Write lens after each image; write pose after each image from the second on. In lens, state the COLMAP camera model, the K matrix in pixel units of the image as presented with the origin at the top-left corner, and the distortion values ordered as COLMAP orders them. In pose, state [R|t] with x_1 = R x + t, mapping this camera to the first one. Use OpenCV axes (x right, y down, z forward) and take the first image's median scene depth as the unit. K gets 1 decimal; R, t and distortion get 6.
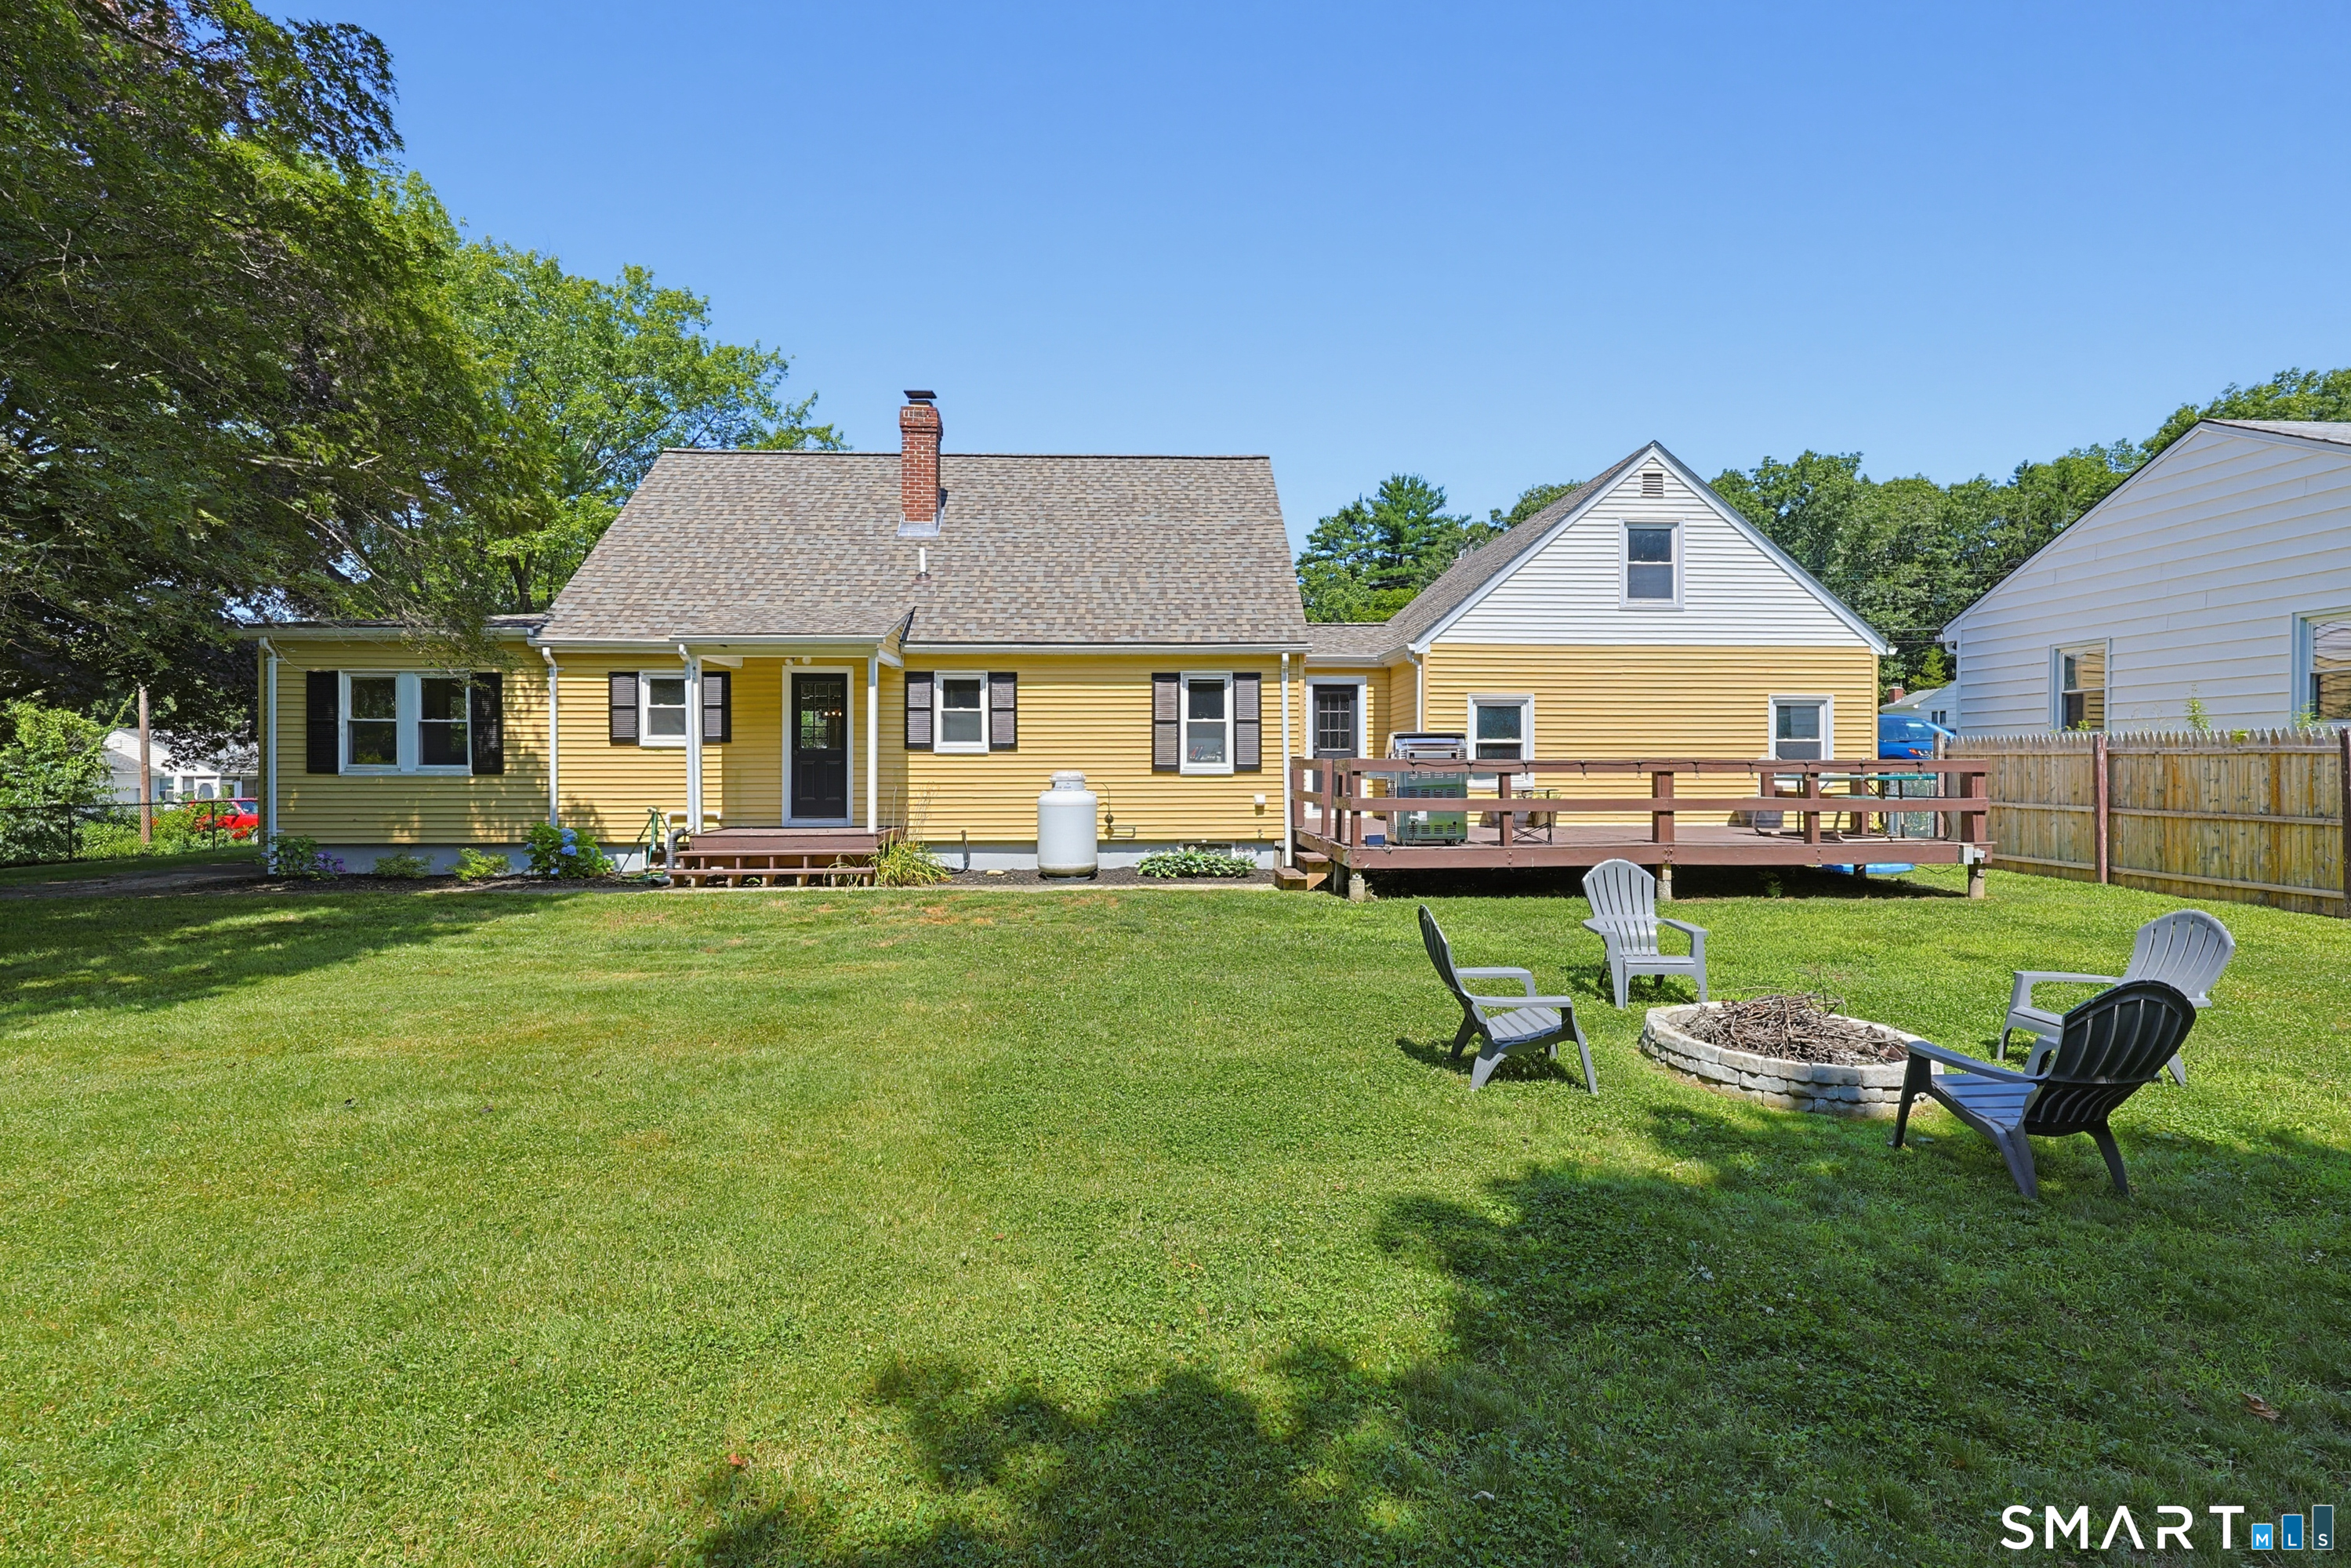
lens RADIAL K [[1021.5, 0, 1171.7], [0, 1021.5, 777.3], [0, 0, 1]] dist [0.003243, -0.001173]
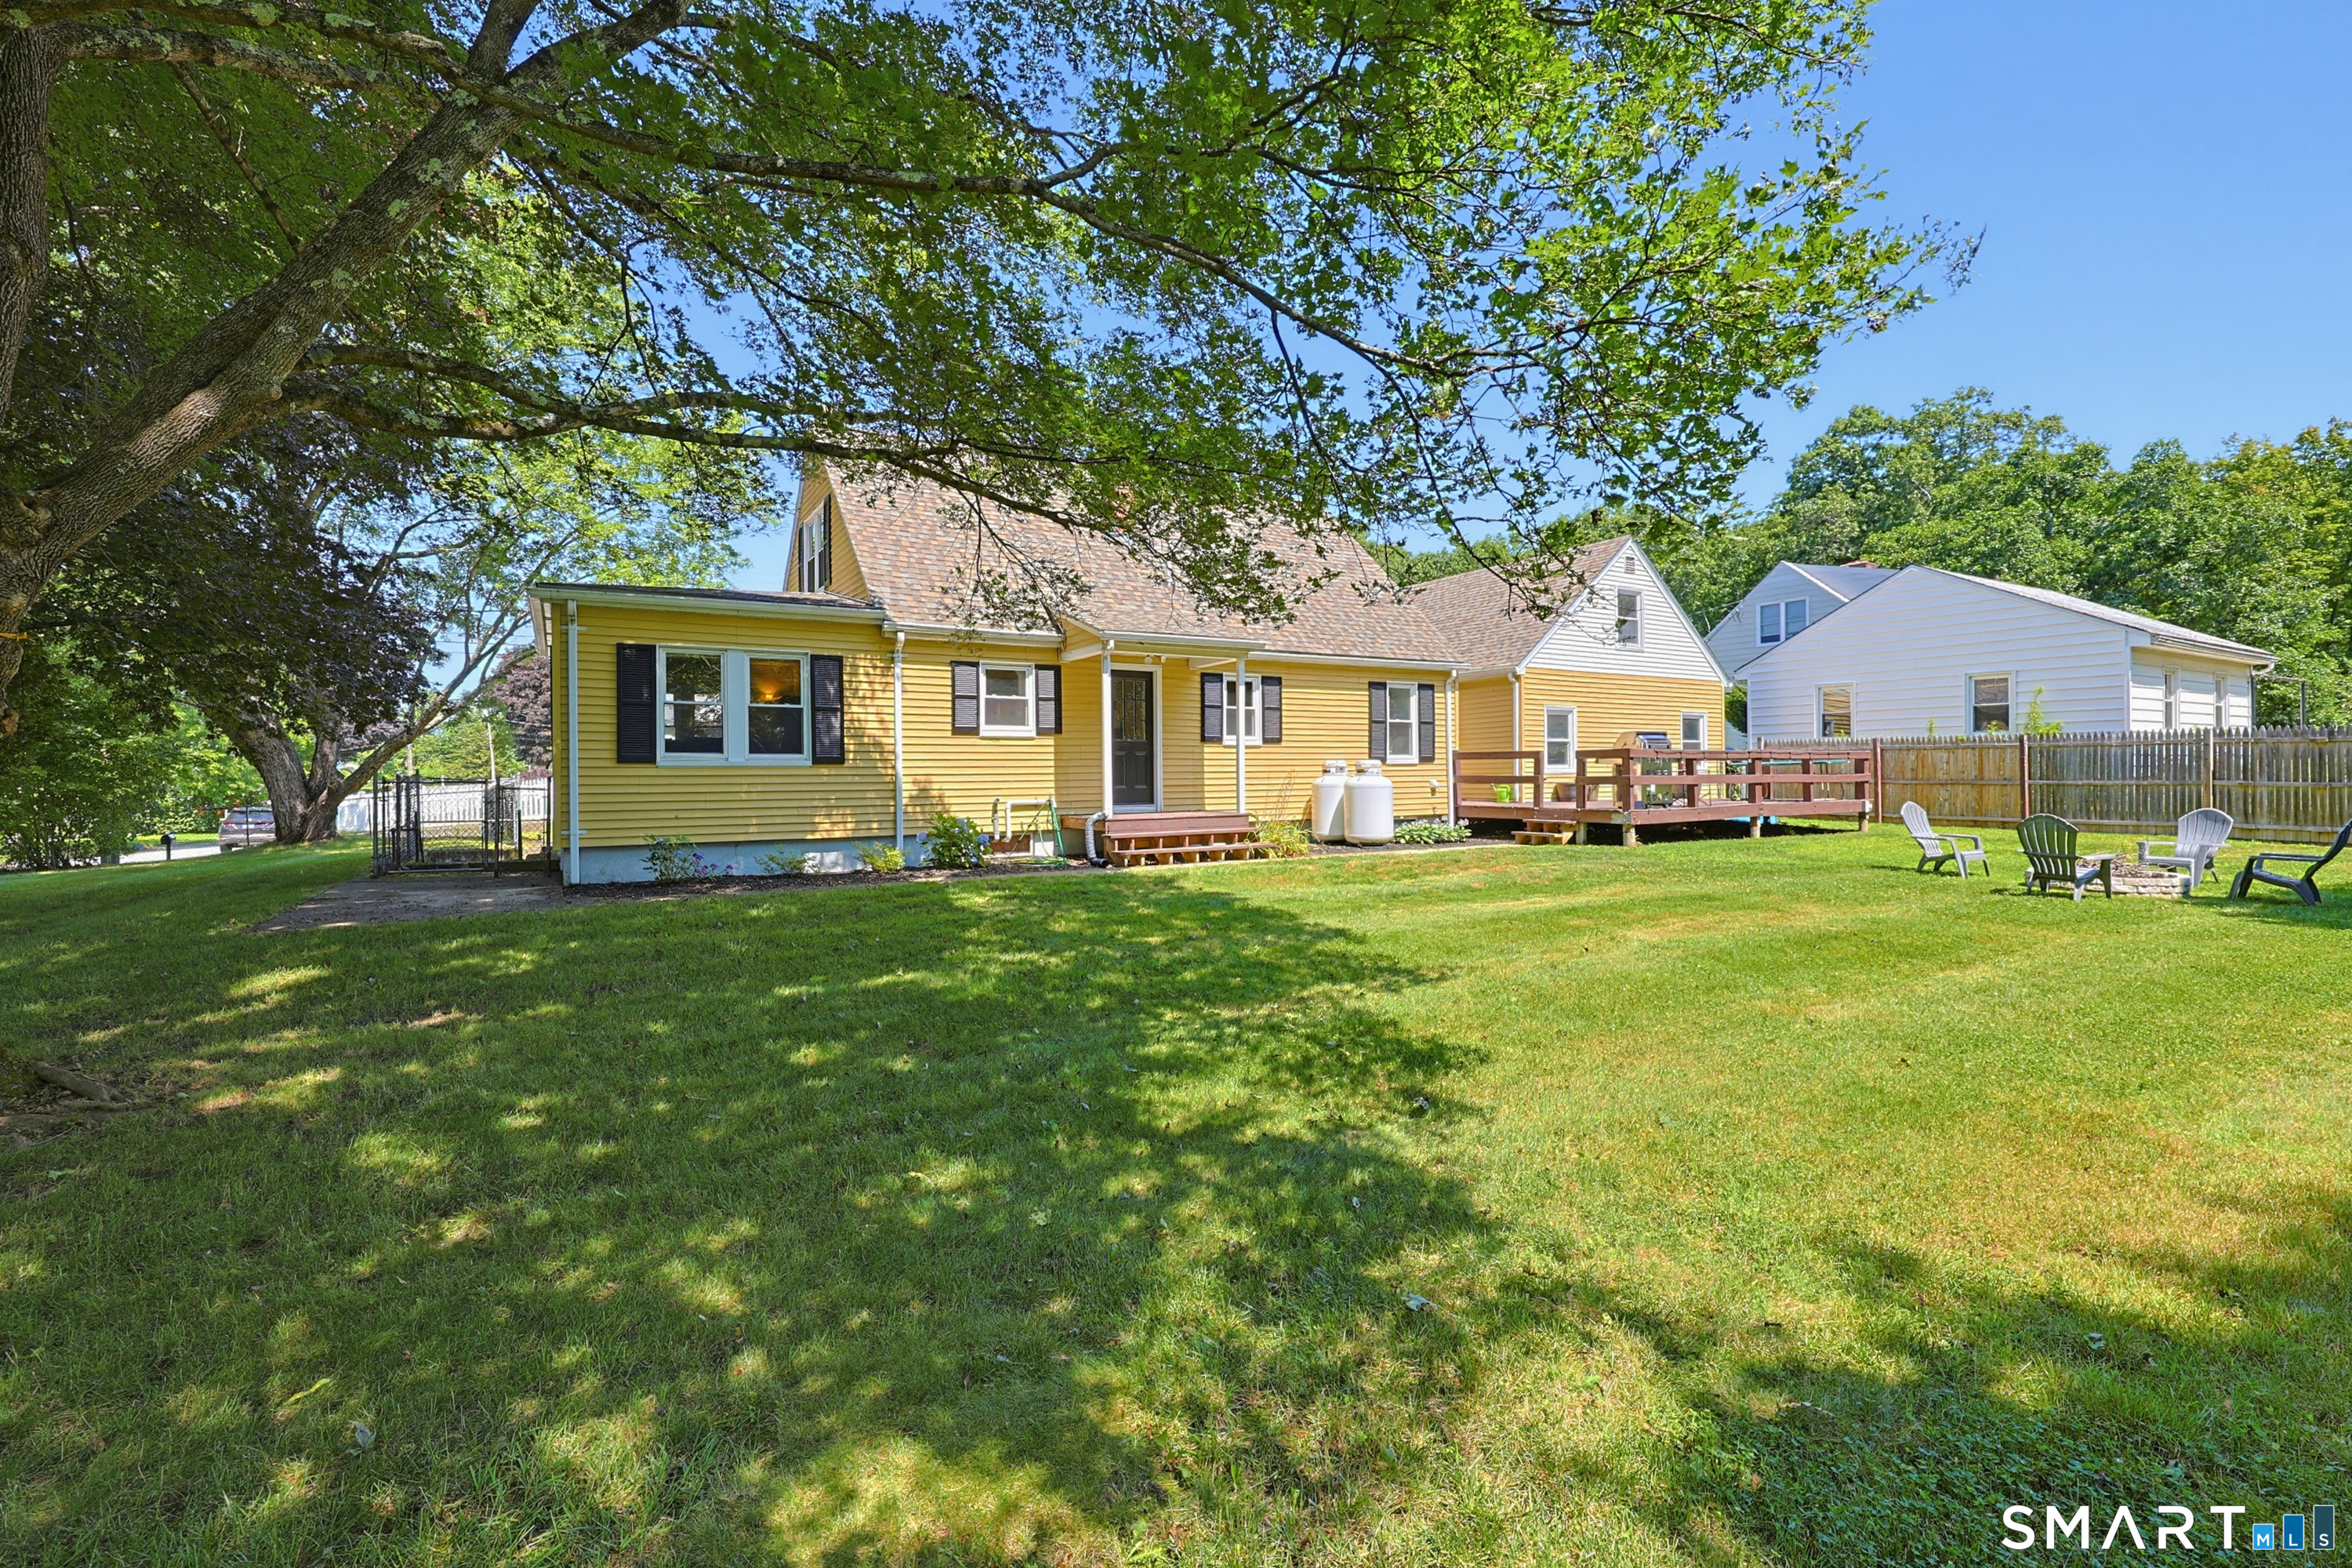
lens RADIAL K [[1021.9, 0, 1165.4], [0, 1021.9, 785.9], [0, 0, 1]] dist [0.003243, -0.001173]
pose [[0.879863, -0.011784, 0.475081, -0.833219], [0.011201, 0.999929, 0.004059, 0.016260], [-0.475095, 0.001750, 0.879933, 0.032576]]
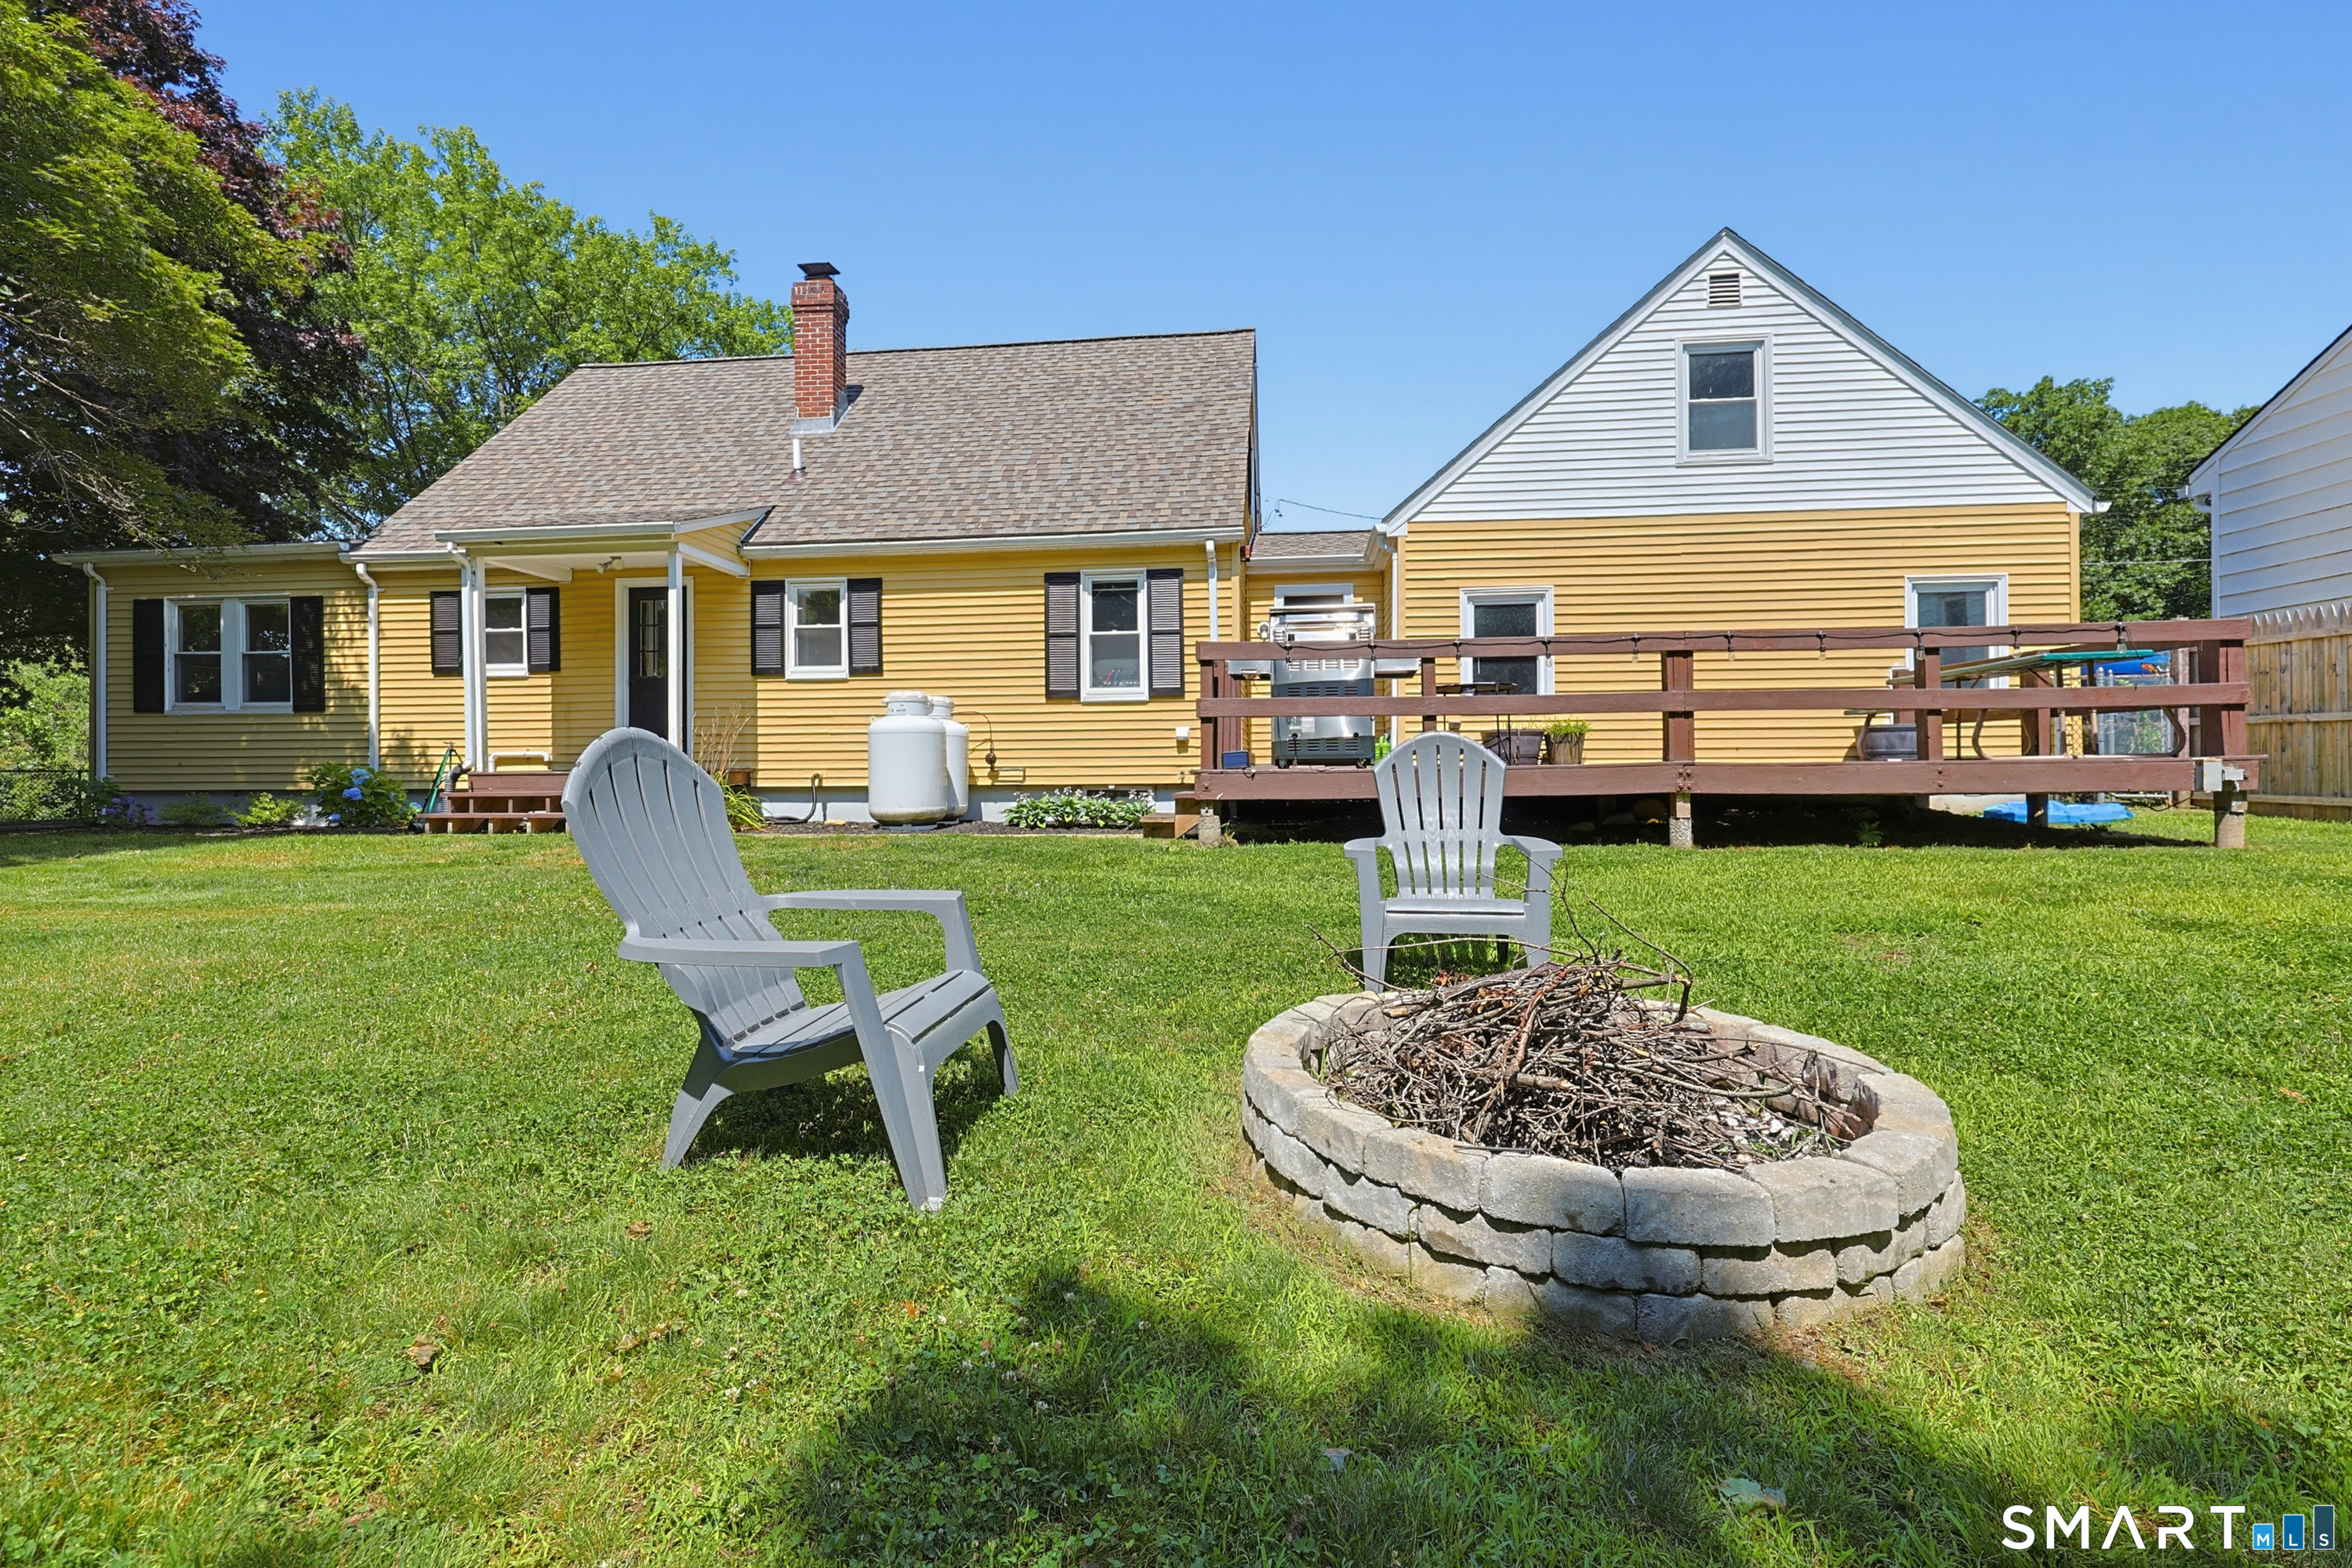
lens RADIAL K [[1021.9, 0, 1188.0], [0, 1021.9, 772.0], [0, 0, 1]] dist [0.003243, -0.001173]
pose [[0.988297, -0.005357, -0.152451, 0.212101], [0.004260, 0.999963, -0.007525, 0.058140], [0.152486, 0.006787, 0.988282, 0.241424]]
